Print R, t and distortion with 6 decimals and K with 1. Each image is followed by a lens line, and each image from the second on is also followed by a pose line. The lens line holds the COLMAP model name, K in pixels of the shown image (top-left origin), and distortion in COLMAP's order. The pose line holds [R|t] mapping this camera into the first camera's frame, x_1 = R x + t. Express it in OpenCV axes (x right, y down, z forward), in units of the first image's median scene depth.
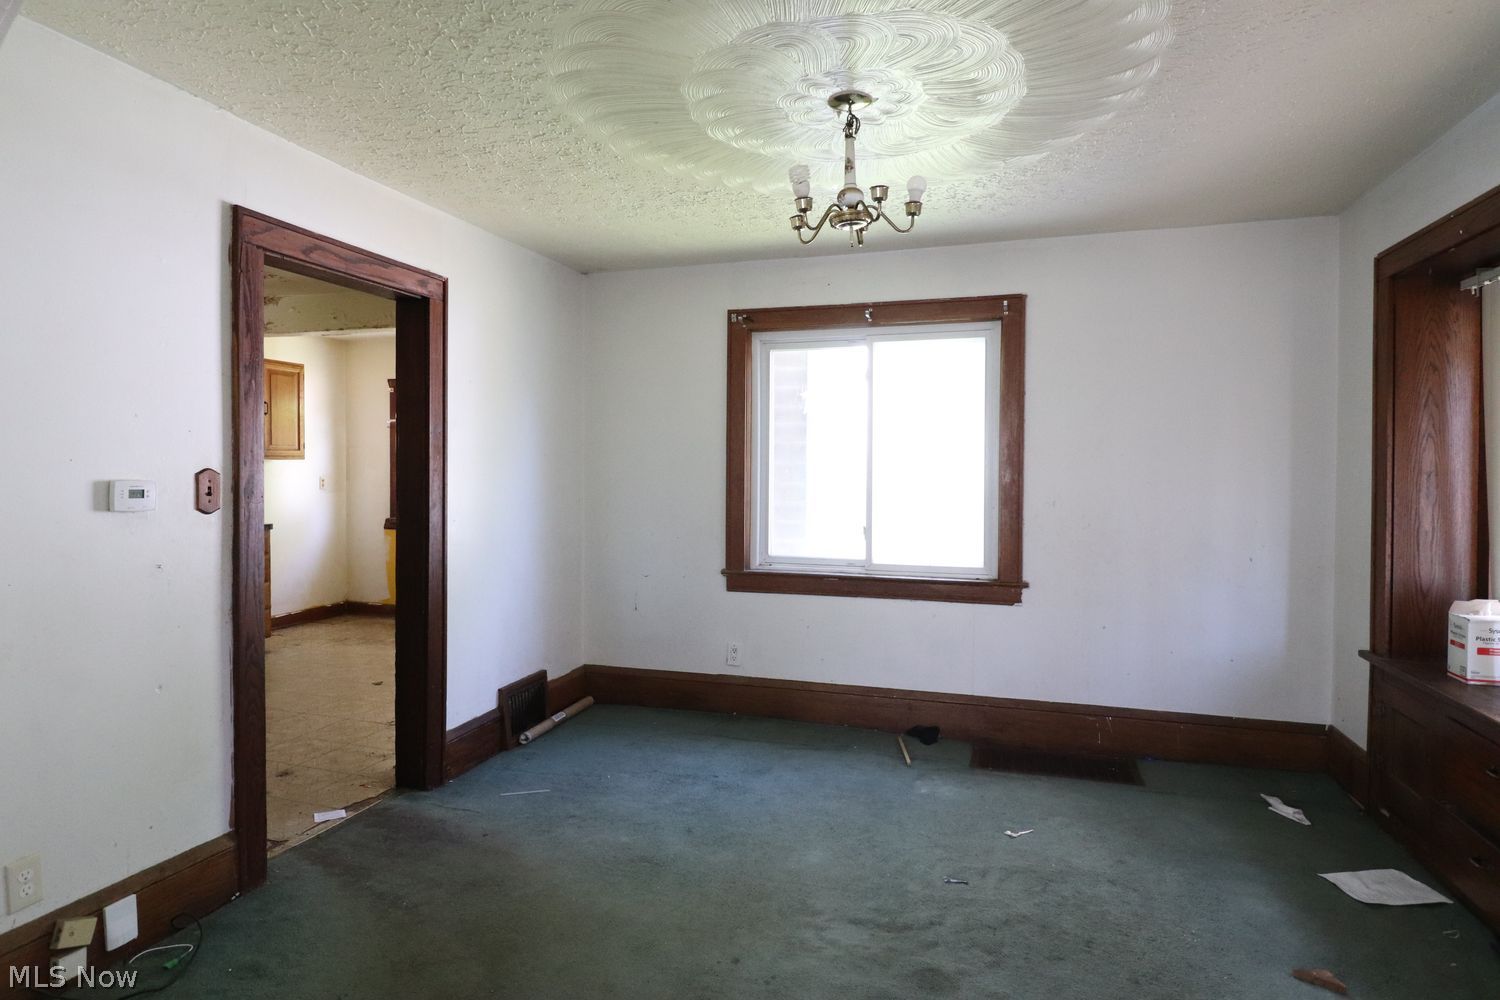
lens RADIAL K [[826.8, 0, 749.5], [0, 826.8, 493.0], [0, 0, 1]] dist [0.002432, -0.000331]
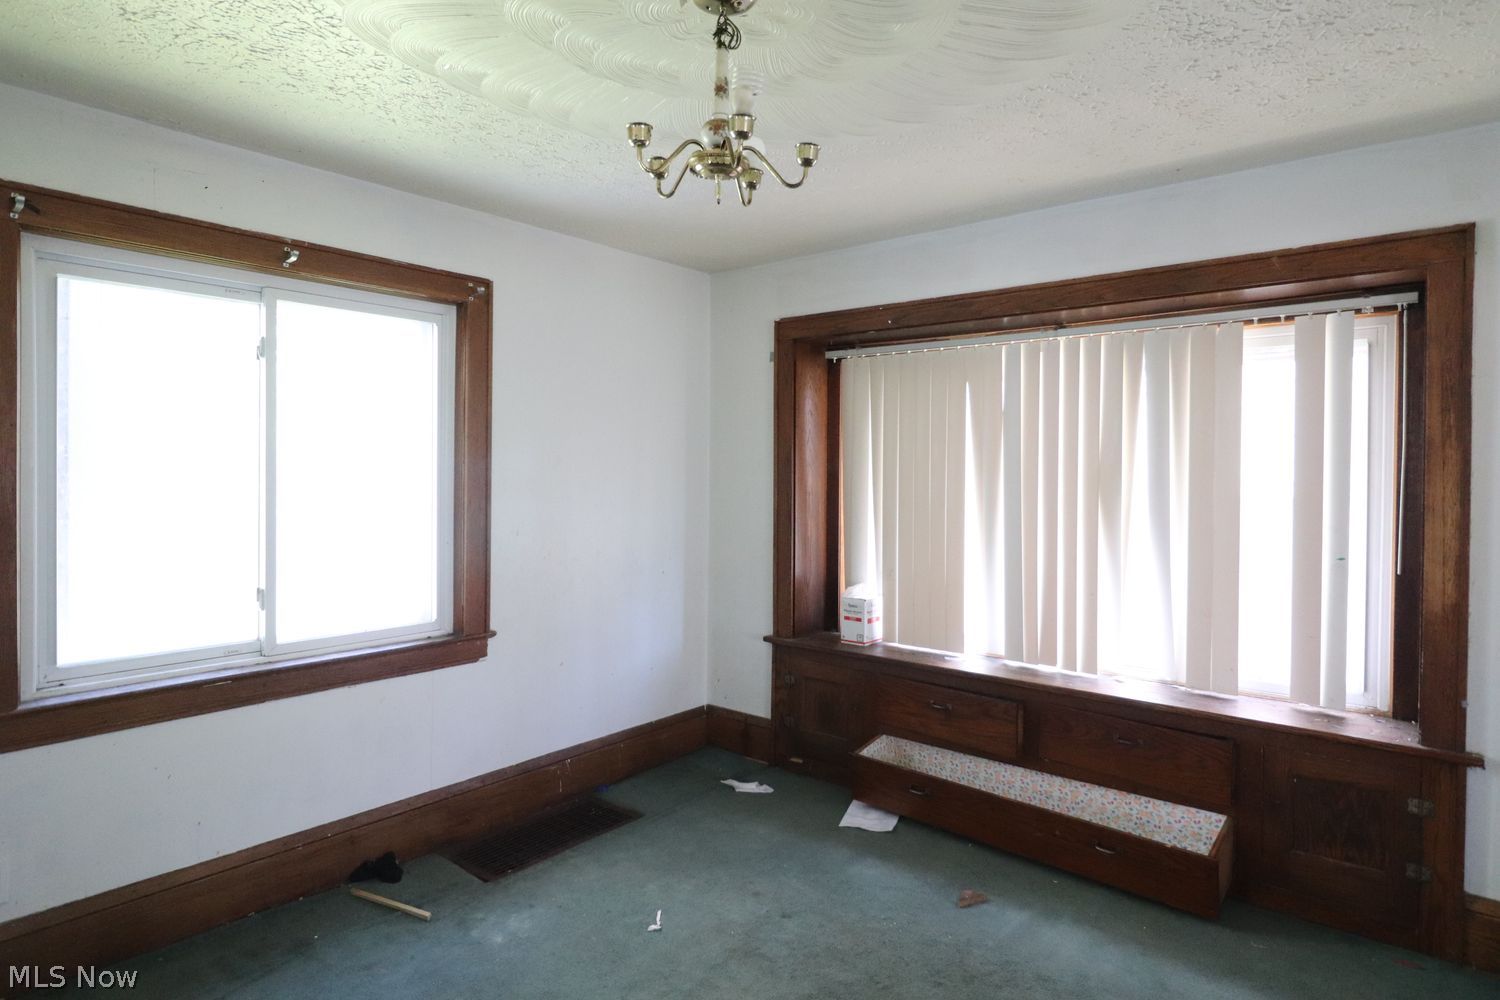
lens RADIAL K [[826.8, 0, 753.2], [0, 826.8, 488.8], [0, 0, 1]] dist [0.002432, -0.000331]
pose [[0.373494, -0.022817, 0.927352, -0.345169], [0.021388, 0.999643, 0.015982, -0.042544], [-0.927386, 0.013865, 0.373849, 0.466792]]
